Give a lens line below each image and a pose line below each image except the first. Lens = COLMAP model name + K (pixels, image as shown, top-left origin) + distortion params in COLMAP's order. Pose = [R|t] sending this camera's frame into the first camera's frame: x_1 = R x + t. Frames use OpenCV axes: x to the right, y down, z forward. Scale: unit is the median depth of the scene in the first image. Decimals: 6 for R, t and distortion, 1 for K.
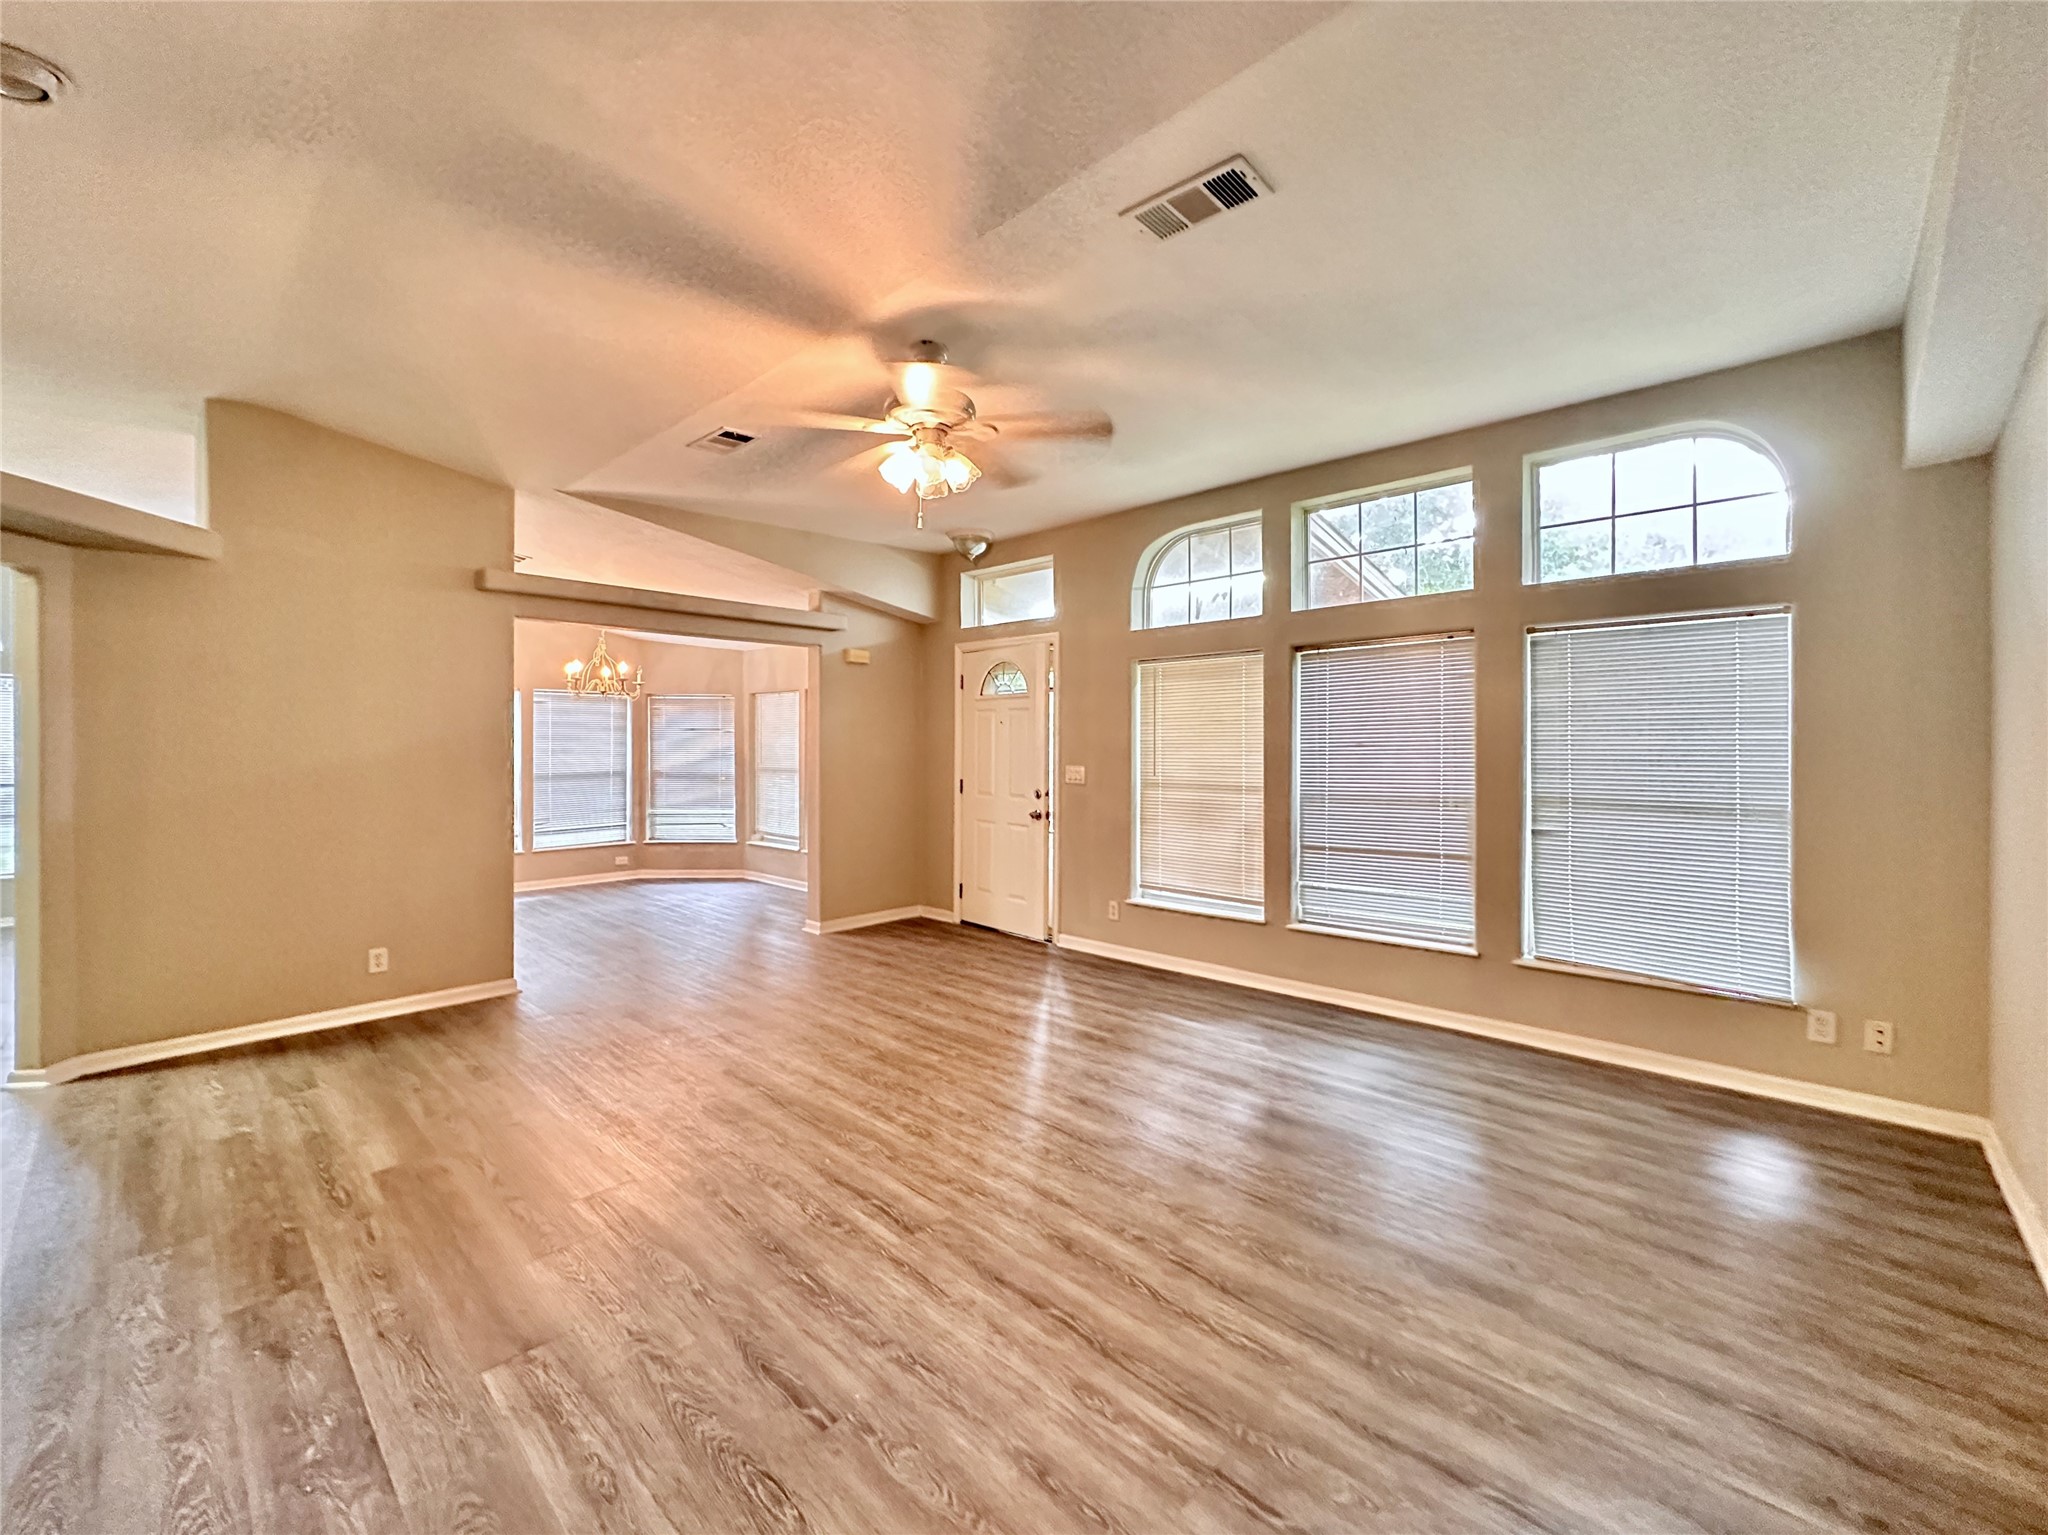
lens RADIAL K [[842.8, 0, 1016.9], [0, 842.8, 741.7], [0, 0, 1]] dist [-0.001346, 0.000250]
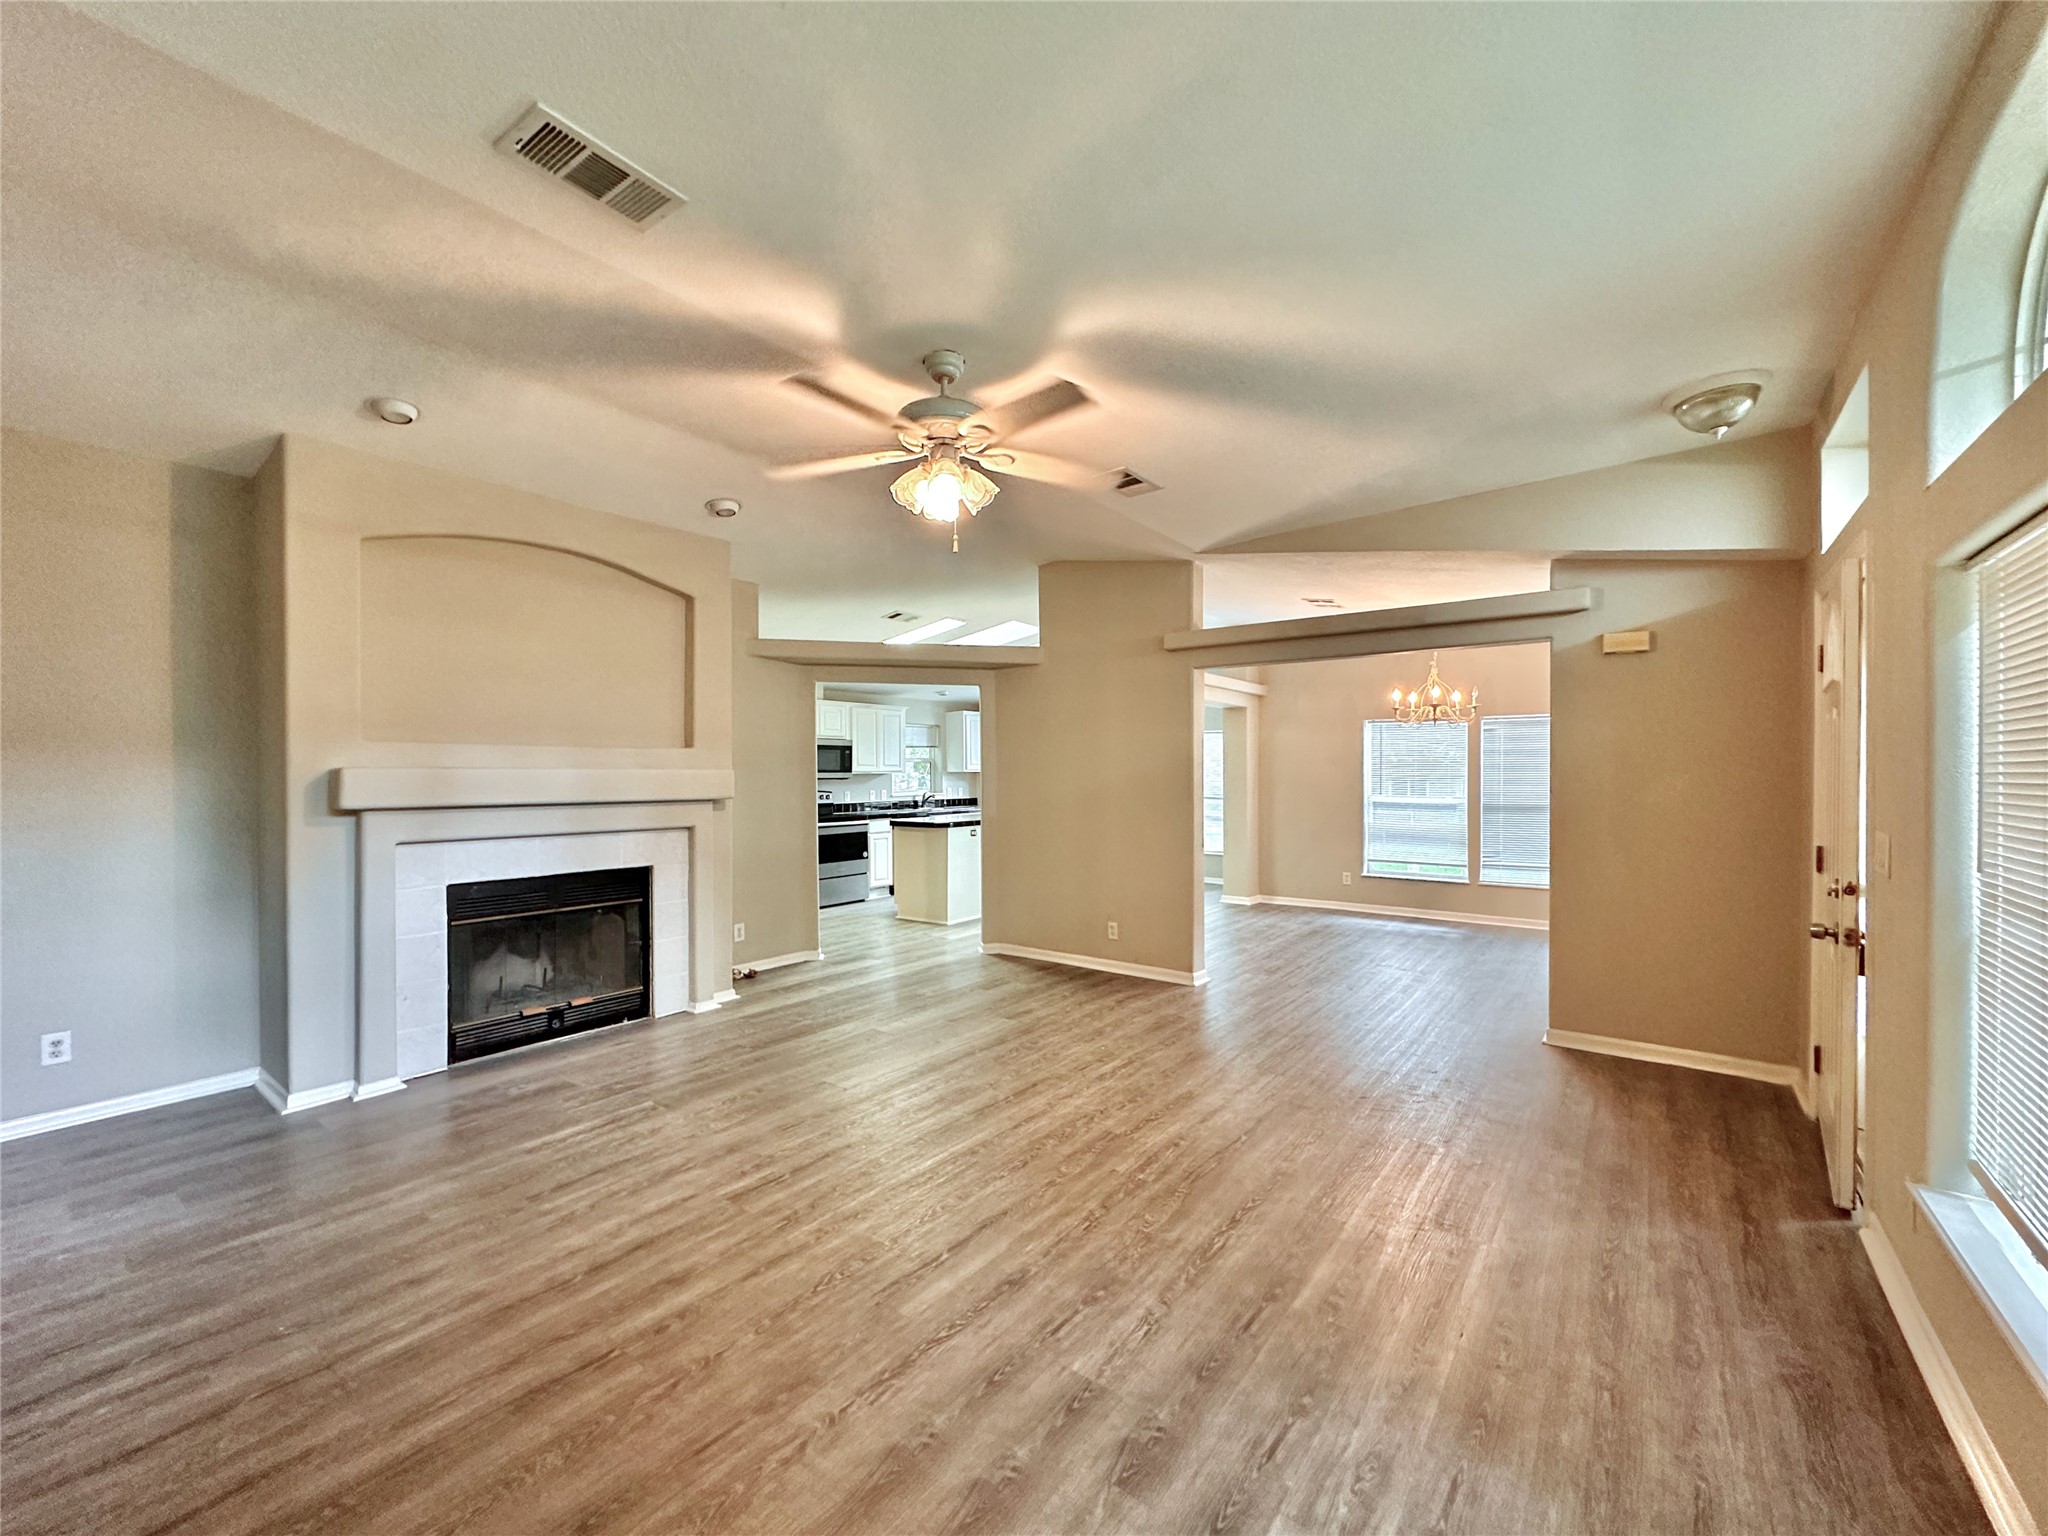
lens RADIAL K [[820.8, 0, 1024.0], [0, 820.8, 768.0], [0, 0, 1]] dist [-0.001098, -0.000321]
pose [[0.118907, -0.003813, -0.992898, 0.640870], [0.005618, 0.999979, -0.003167, -0.007708], [0.992890, -0.005201, 0.118926, 0.767176]]
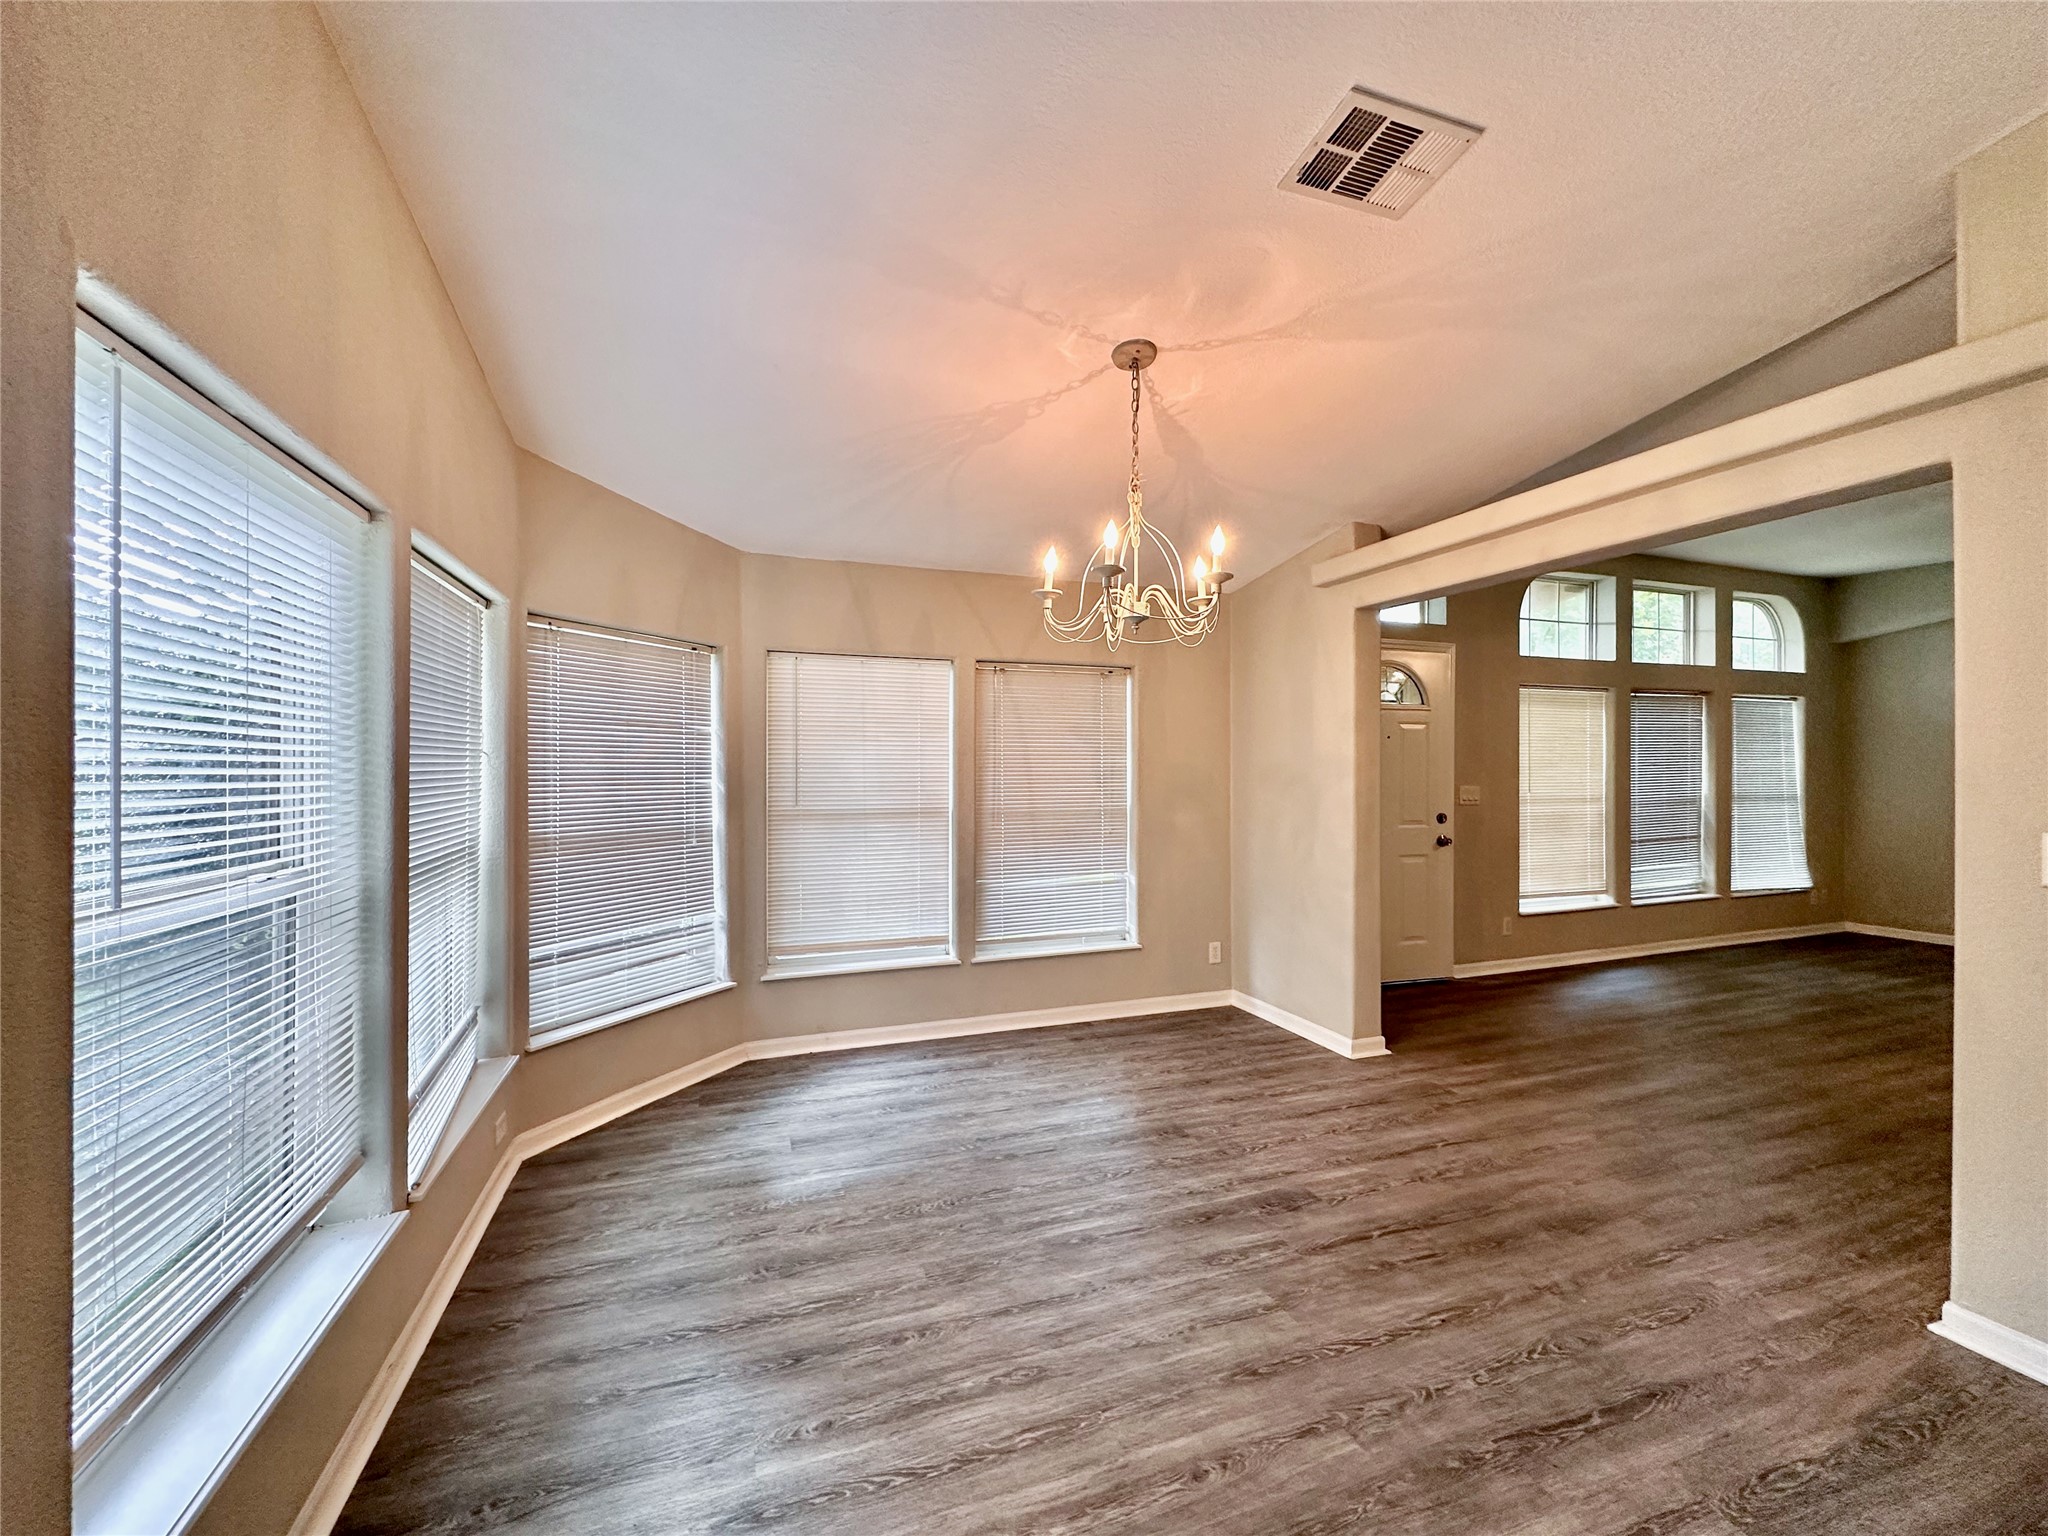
lens RADIAL K [[853.9, 0, 1015.6], [0, 853.9, 767.5], [0, 0, 1]] dist [-0.003673, 0.000116]
pose [[0.431287, 0.002983, 0.902210, -1.533922], [-0.001879, 0.999995, -0.002408, 0.016322], [-0.902213, -0.000657, 0.431290, 1.558520]]
